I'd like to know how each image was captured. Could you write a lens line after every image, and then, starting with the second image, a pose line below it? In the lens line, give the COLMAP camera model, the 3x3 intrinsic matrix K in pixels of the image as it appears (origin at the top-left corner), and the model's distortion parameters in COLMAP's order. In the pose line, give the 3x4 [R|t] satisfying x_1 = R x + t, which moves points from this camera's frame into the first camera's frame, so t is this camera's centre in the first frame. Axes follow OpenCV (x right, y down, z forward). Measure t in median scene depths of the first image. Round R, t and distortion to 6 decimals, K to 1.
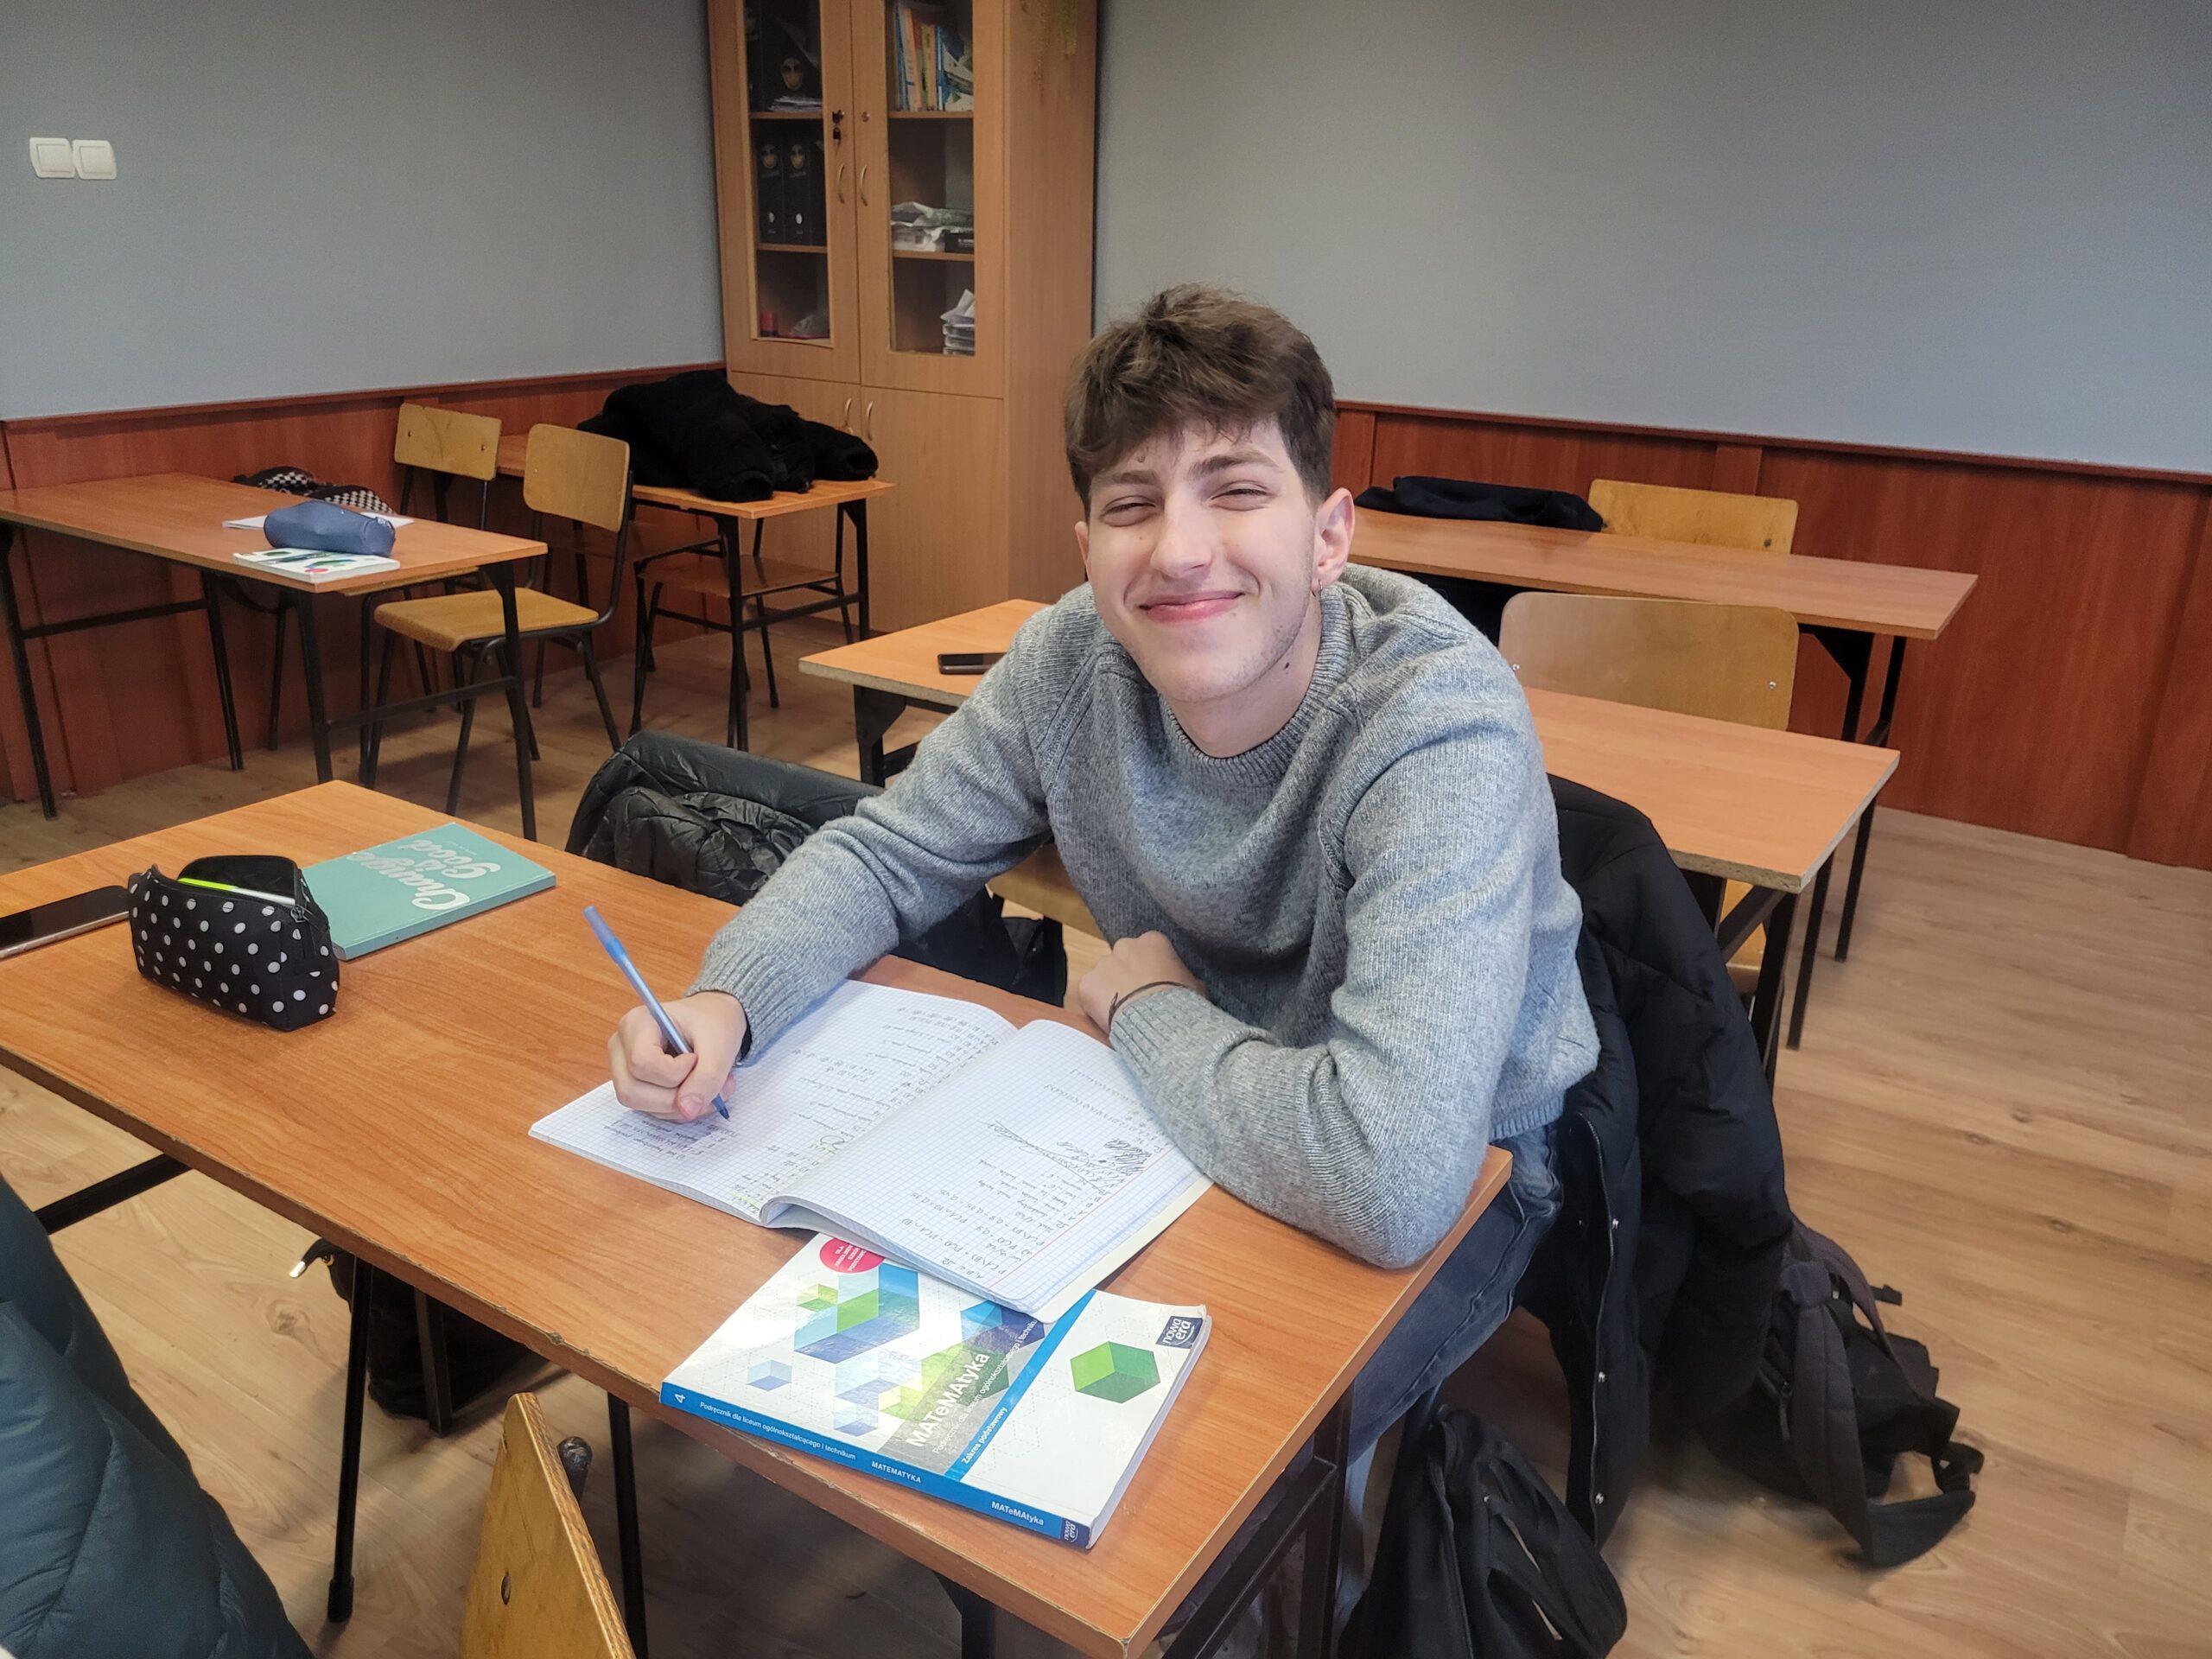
lens RADIAL K [[1697.6, 0, 1082.0], [0, 1697.6, 834.4], [0, 0, 1]] dist [0.057299, -0.040397]
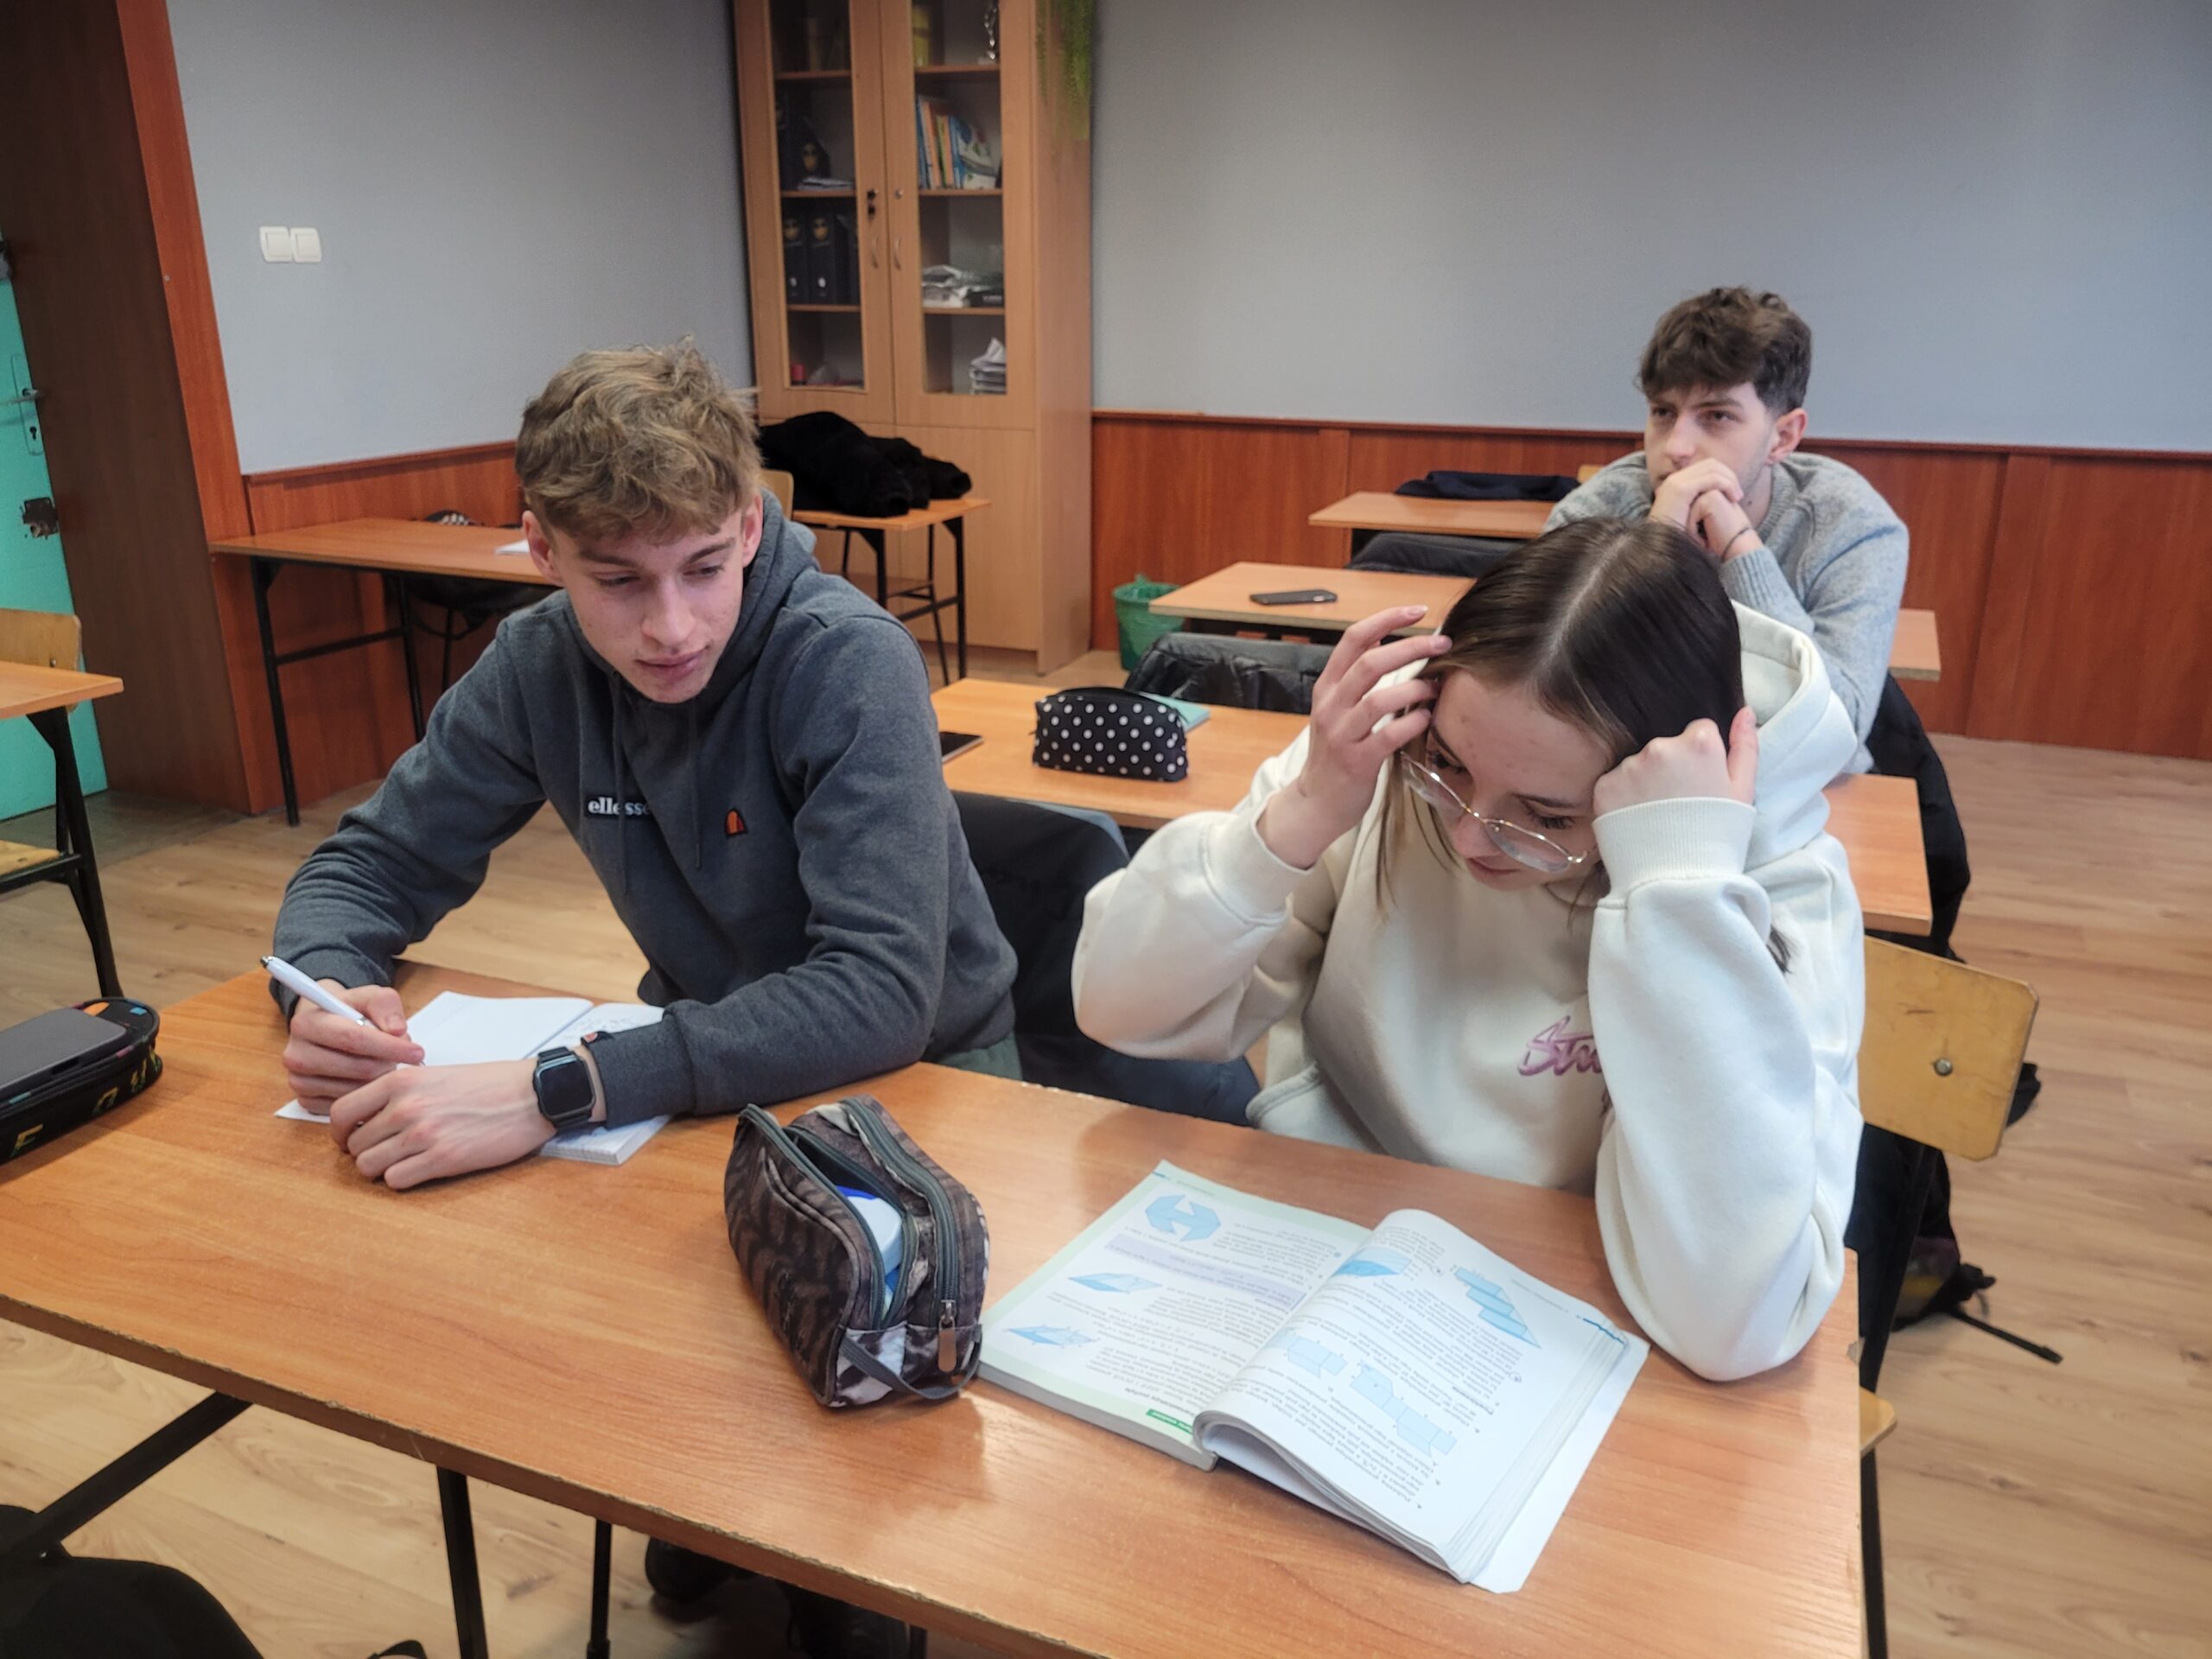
lens RADIAL K [[1697.6, 0, 1125.6], [0, 1697.6, 818.1], [0, 0, 1]] dist [0.057299, -0.040397]
pose [[0.983350, -0.075330, 0.165375, -0.199252], [0.081733, 0.996132, -0.032255, 0.051900], [-0.162305, 0.045234, 0.985703, -0.147501]]
